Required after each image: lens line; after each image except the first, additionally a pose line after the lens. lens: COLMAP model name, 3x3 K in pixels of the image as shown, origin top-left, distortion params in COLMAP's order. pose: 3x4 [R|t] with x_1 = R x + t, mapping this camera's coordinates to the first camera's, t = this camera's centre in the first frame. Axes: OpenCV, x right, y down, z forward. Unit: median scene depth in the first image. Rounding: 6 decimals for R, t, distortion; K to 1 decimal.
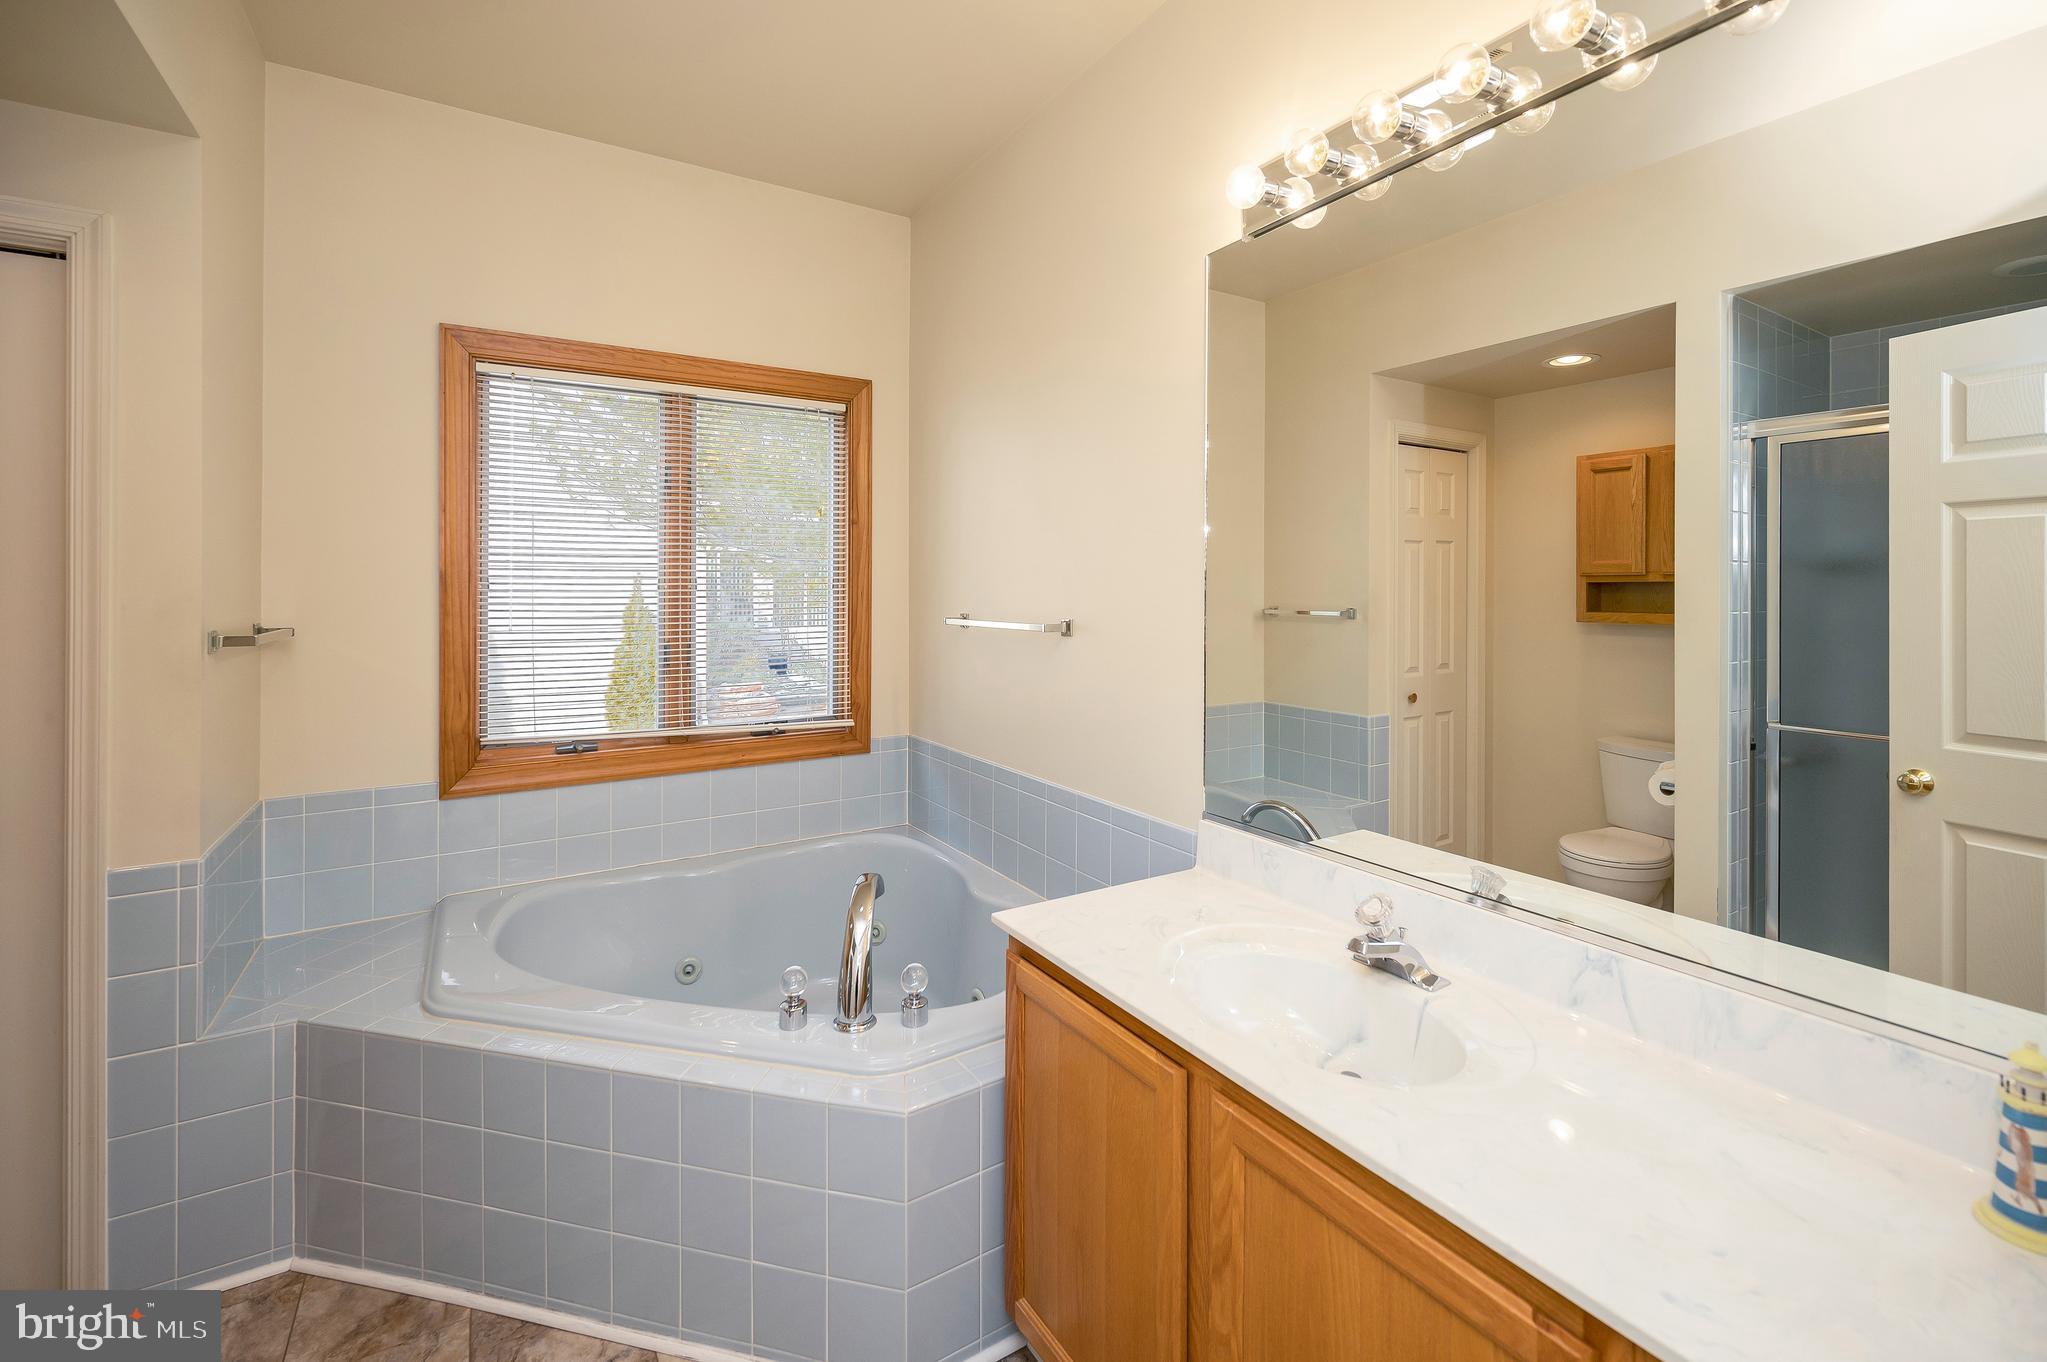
lens RADIAL K [[891.3, 0, 1030.5], [0, 891.3, 586.1], [0, 0, 1]] dist [0.000934, 0.000506]
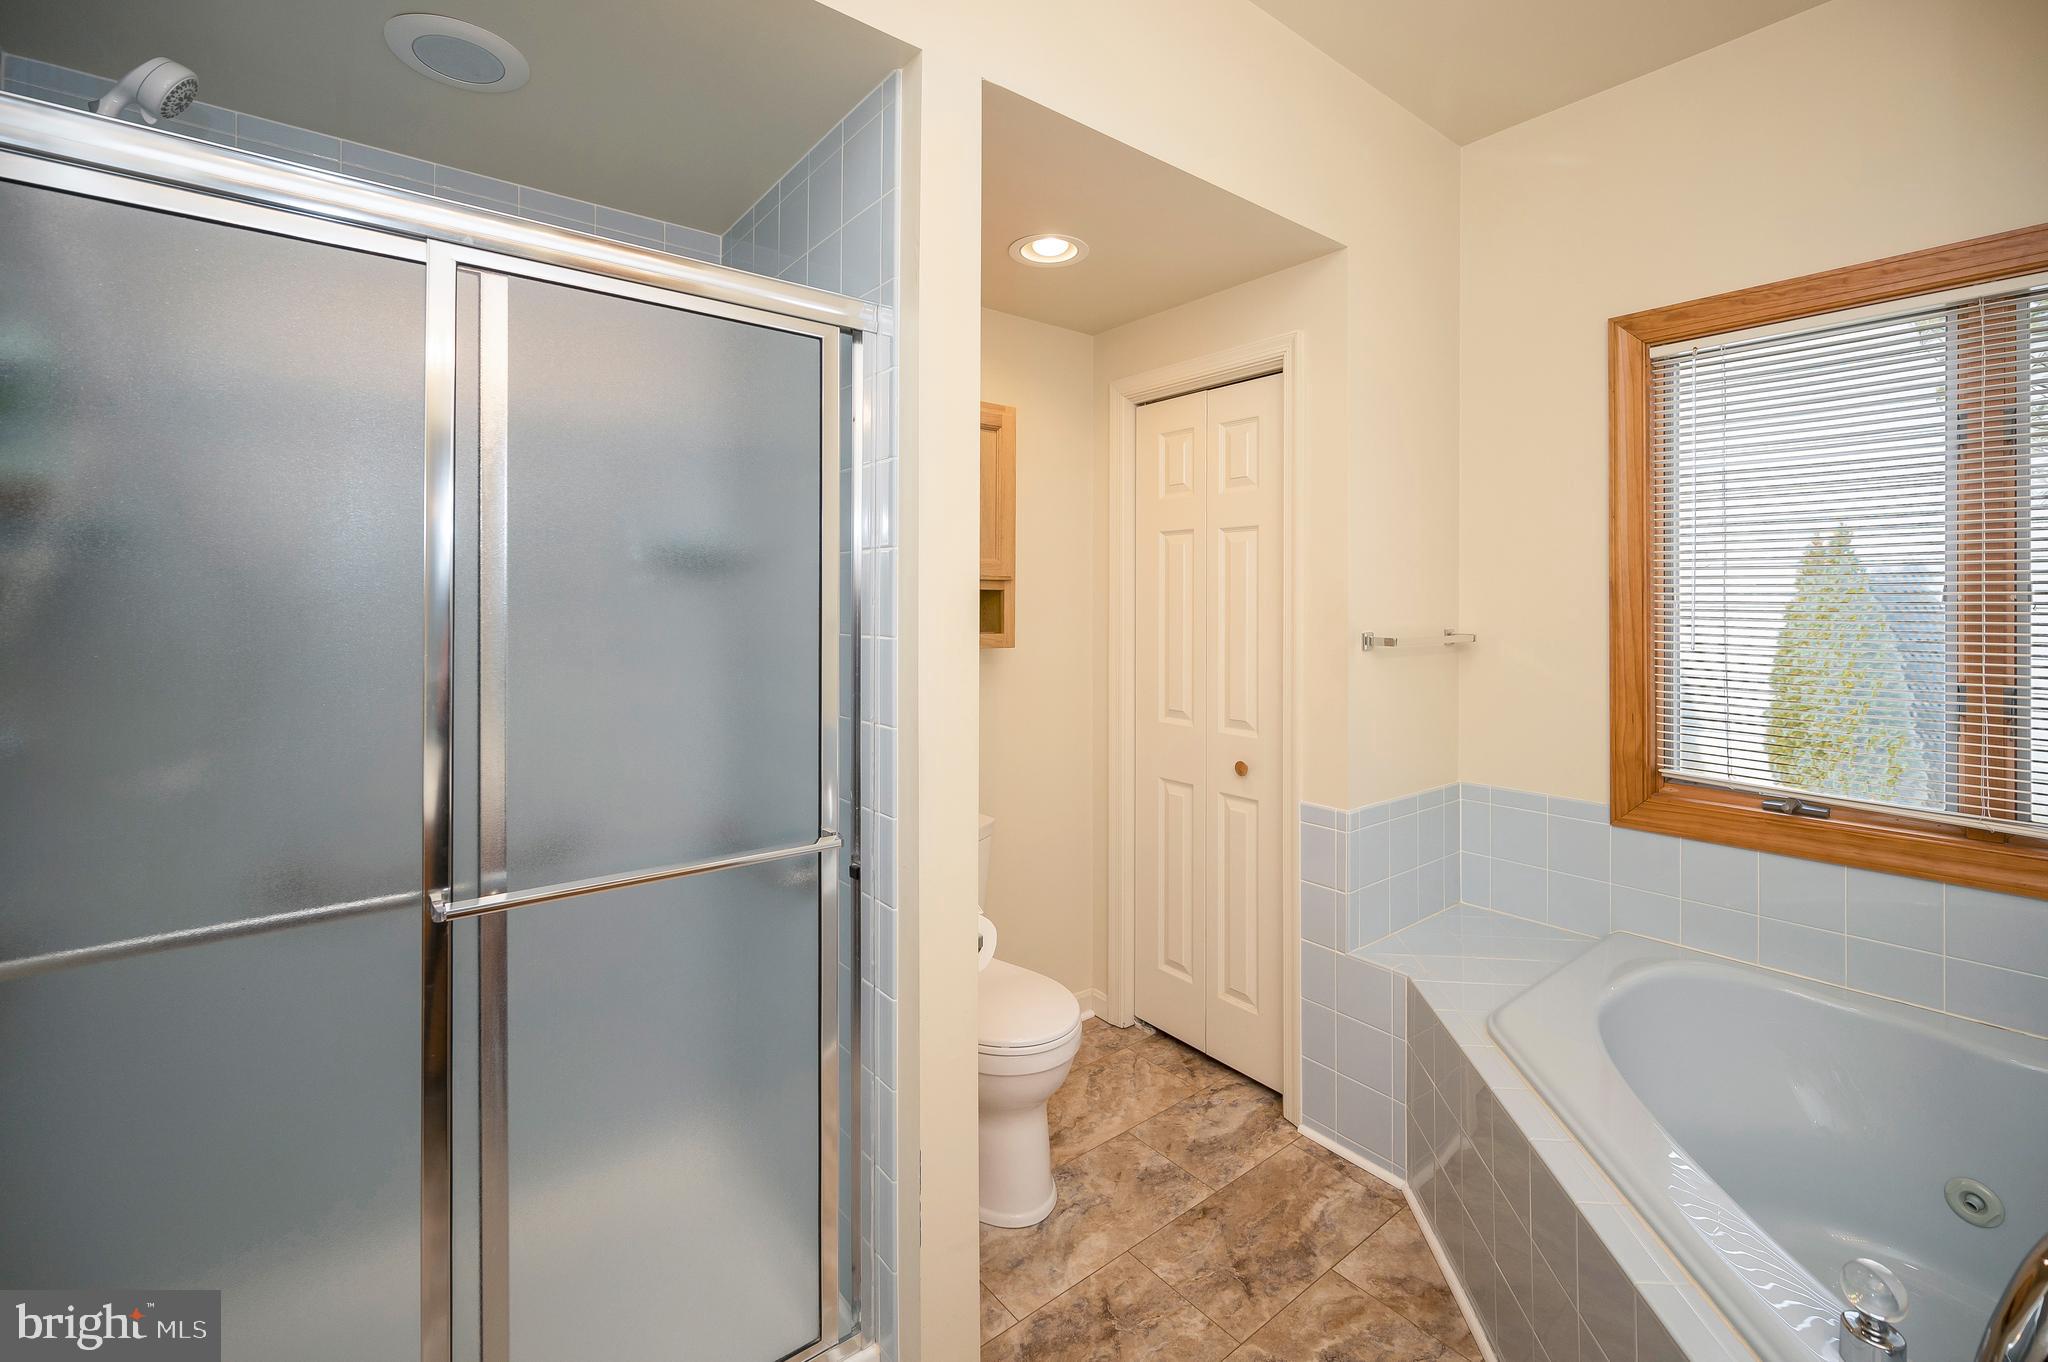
lens RADIAL K [[838.6, 0, 1025.4], [0, 838.6, 590.8], [0, 0, 1]] dist [0.000250, 0.000022]
pose [[0.118539, -0.012866, -0.992866, 0.143955], [-0.000309, 0.999916, -0.012994, 0.004688], [0.992949, 0.001847, 0.118525, 0.282856]]
